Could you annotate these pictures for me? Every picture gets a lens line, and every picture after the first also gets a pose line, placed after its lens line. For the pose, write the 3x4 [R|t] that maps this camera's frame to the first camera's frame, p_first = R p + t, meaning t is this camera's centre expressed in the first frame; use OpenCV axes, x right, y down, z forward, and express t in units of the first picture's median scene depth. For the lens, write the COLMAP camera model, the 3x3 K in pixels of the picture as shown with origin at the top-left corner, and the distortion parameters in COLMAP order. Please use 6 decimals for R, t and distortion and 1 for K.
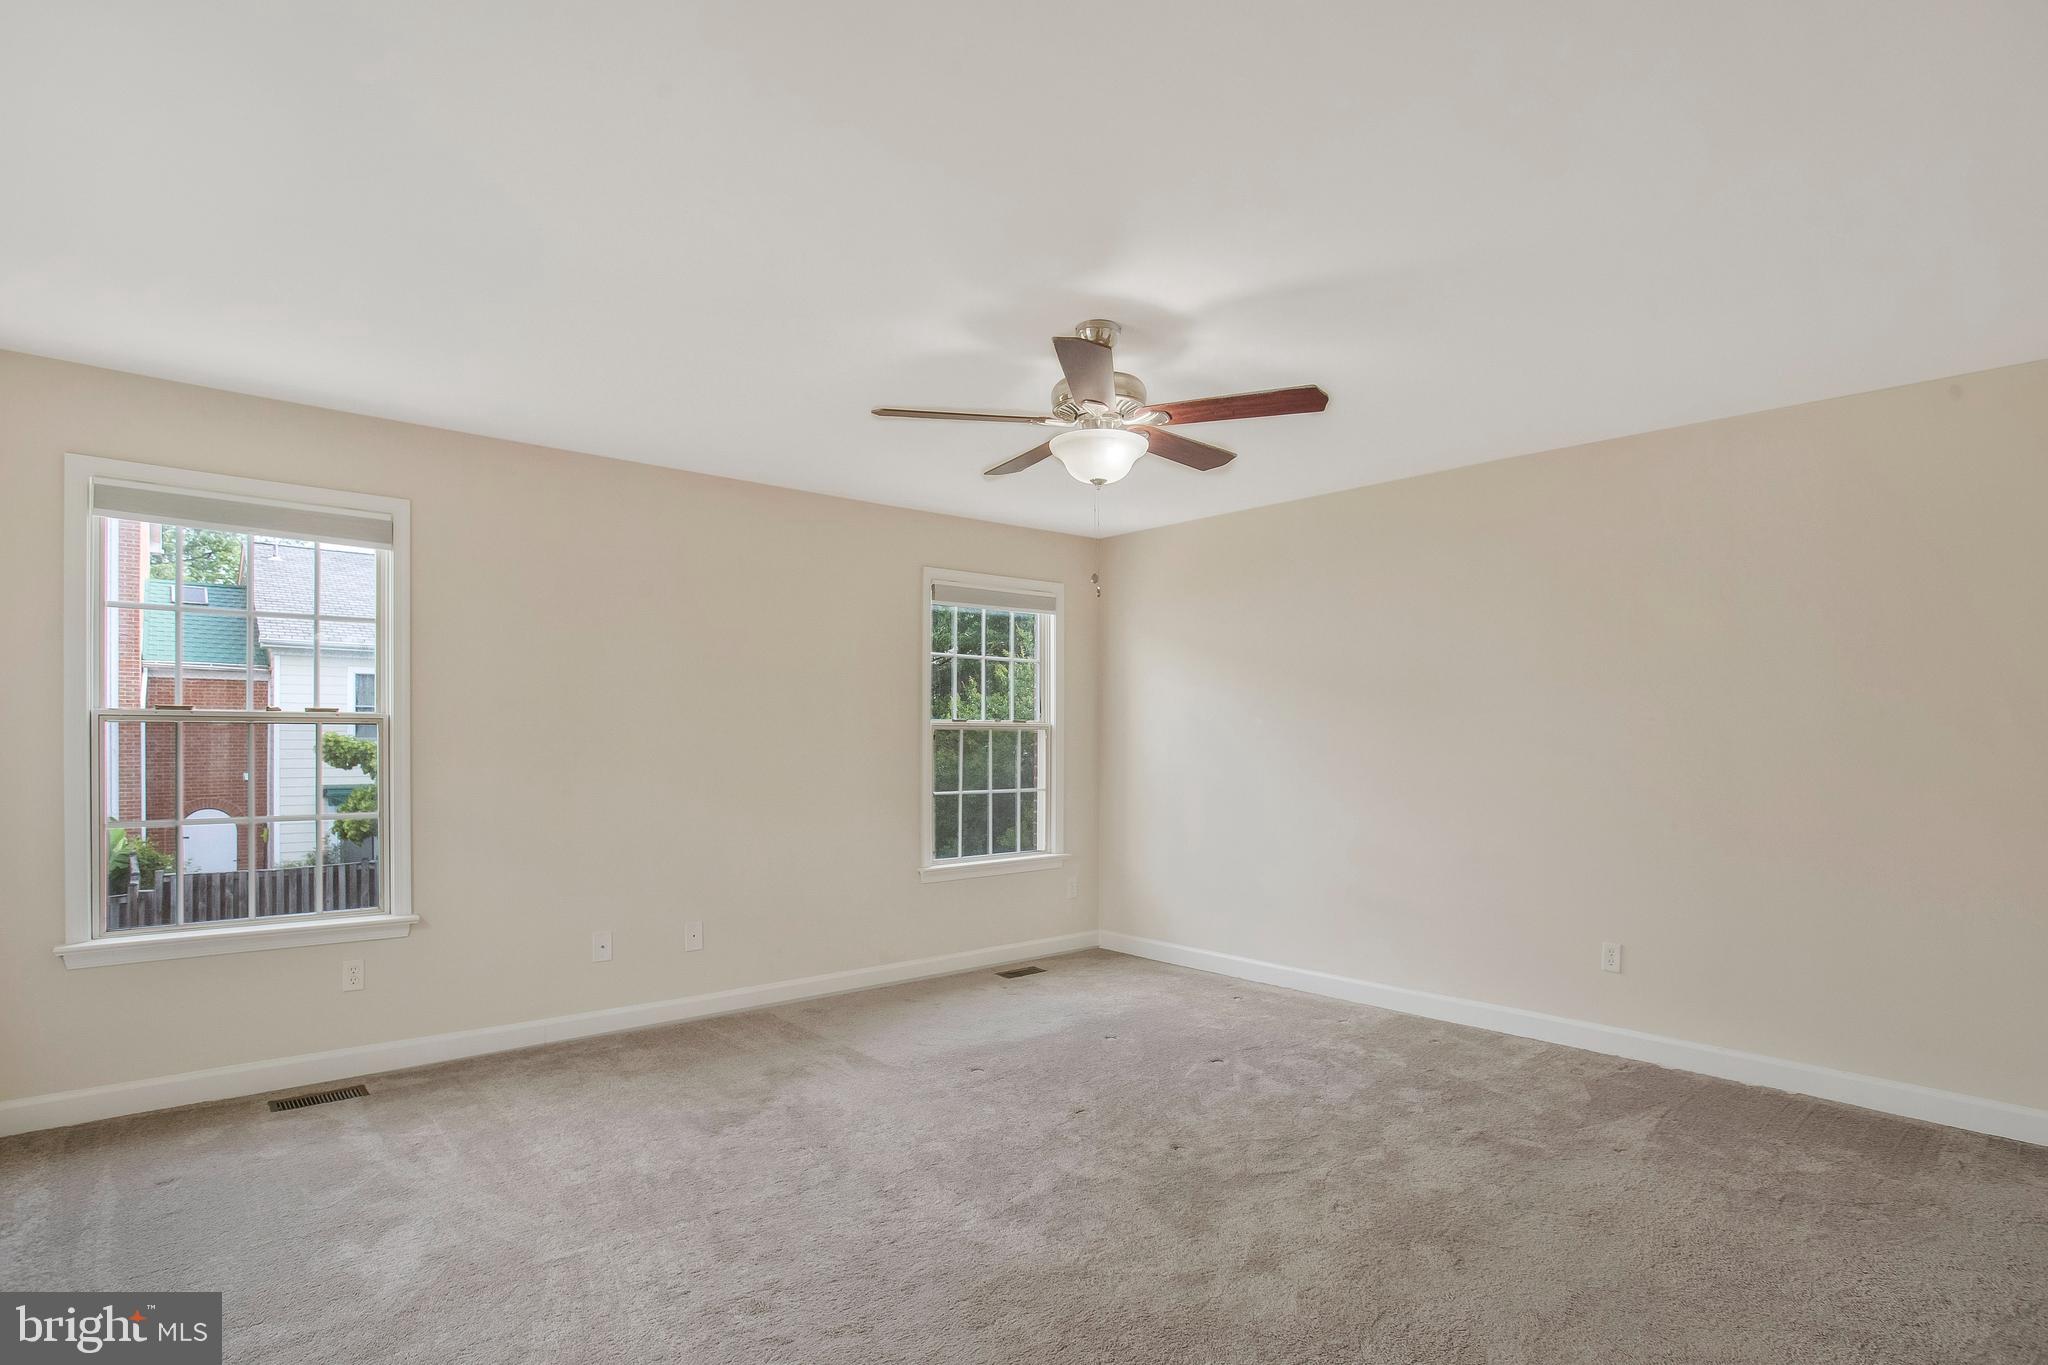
lens RADIAL K [[1038.2, 0, 1030.0], [0, 1038.2, 742.7], [0, 0, 1]] dist [-0.027497, -0.000089]
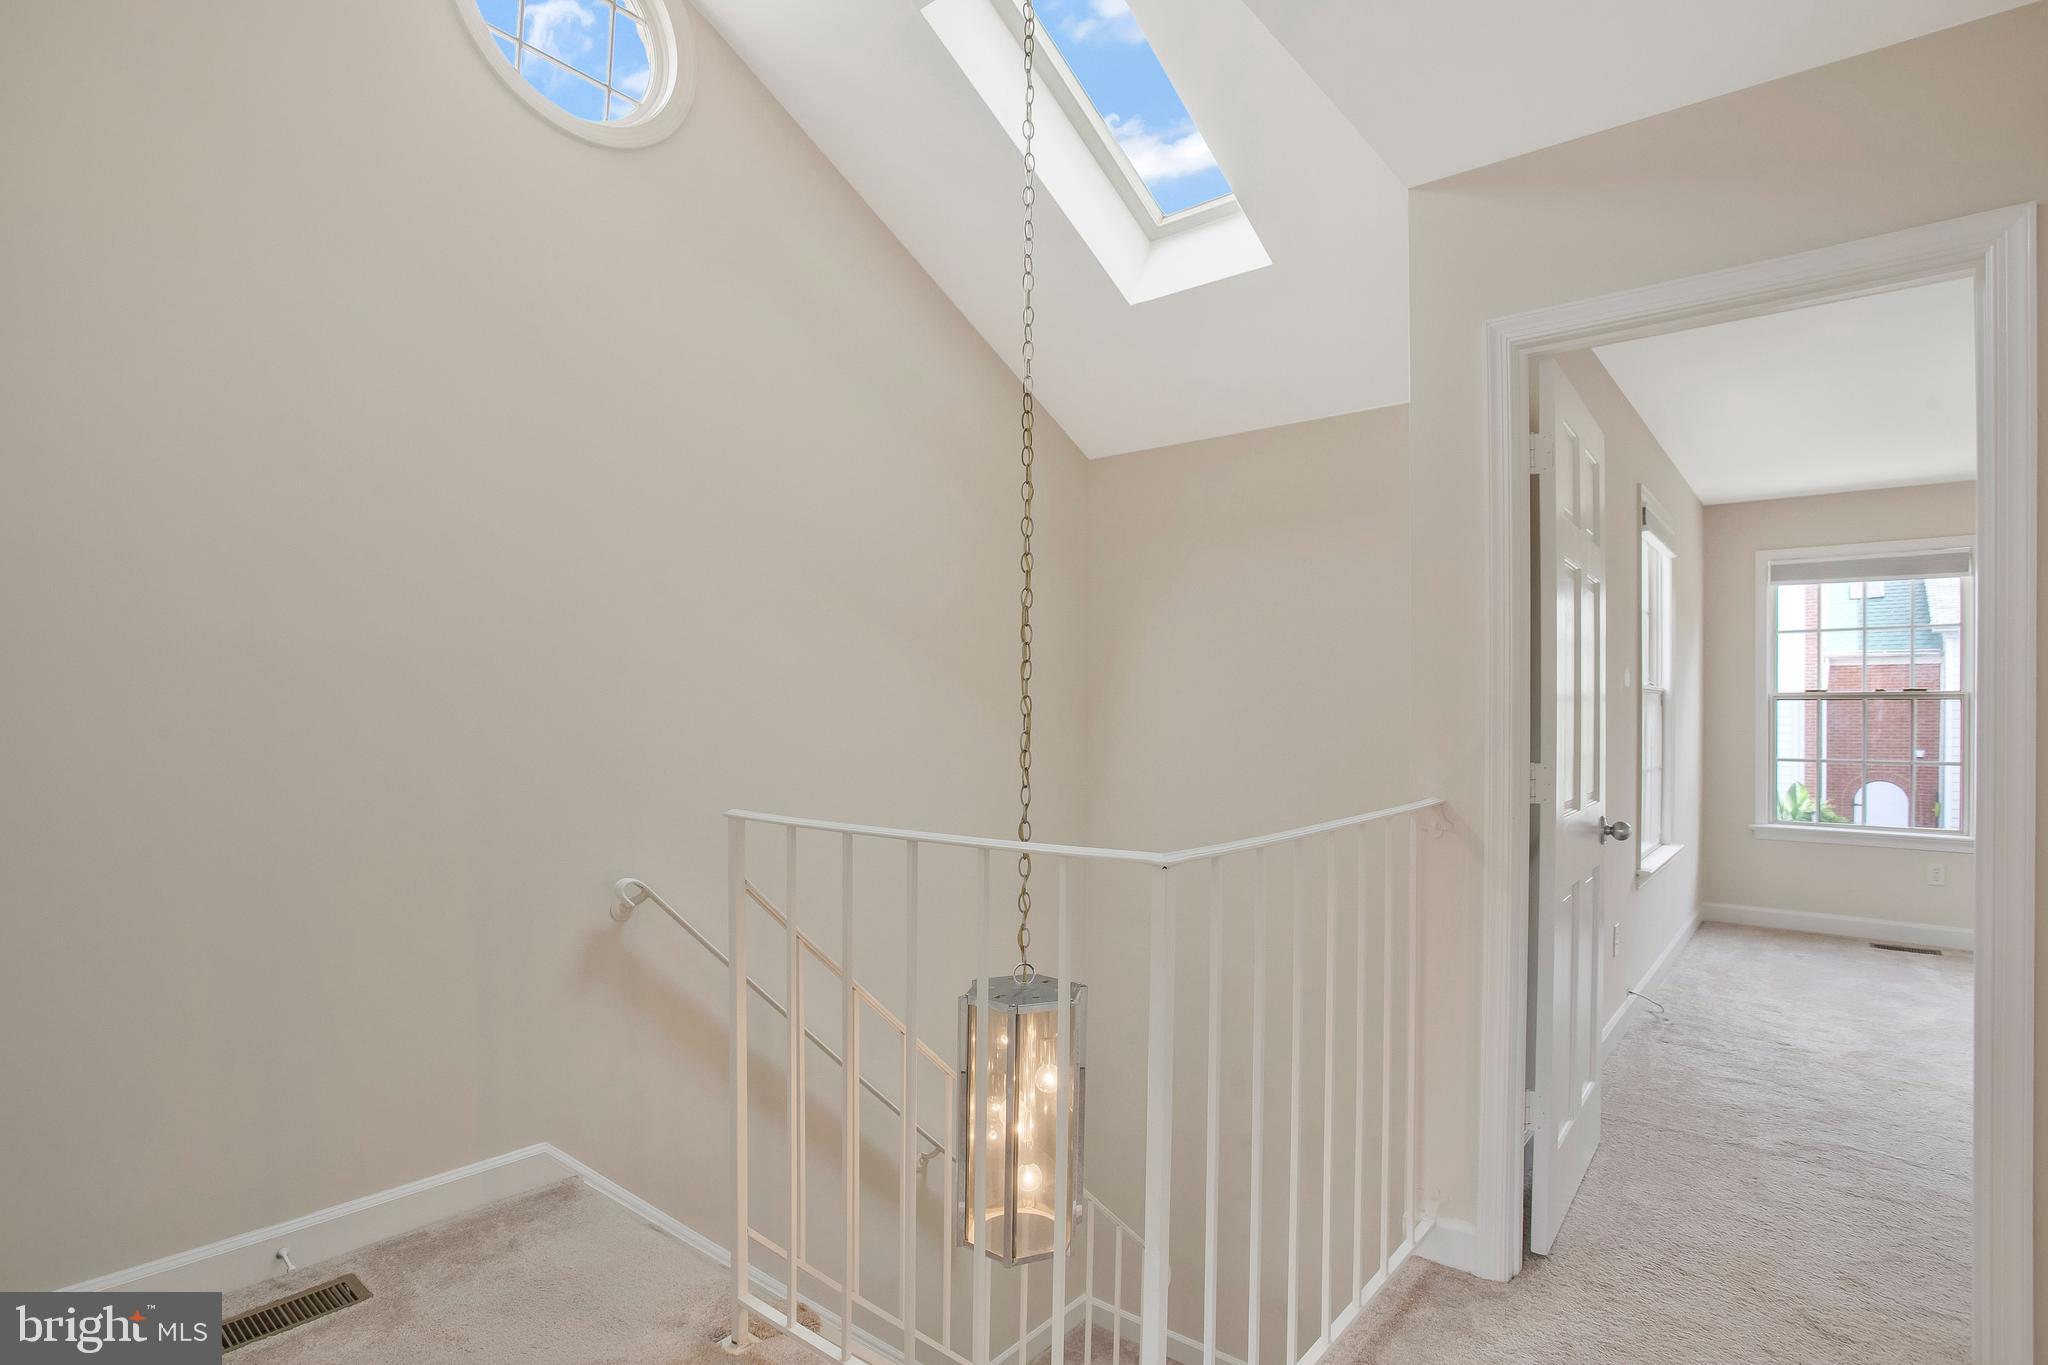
lens RADIAL K [[1034.5, 0, 1049.9], [0, 1034.5, 699.2], [0, 0, 1]] dist [-0.070550, 0.038445]
pose [[0.187596, -0.010912, -0.982186, 0.489054], [-0.014889, 0.999792, -0.013951, 0.019412], [0.982133, 0.017241, 0.187394, -0.487115]]
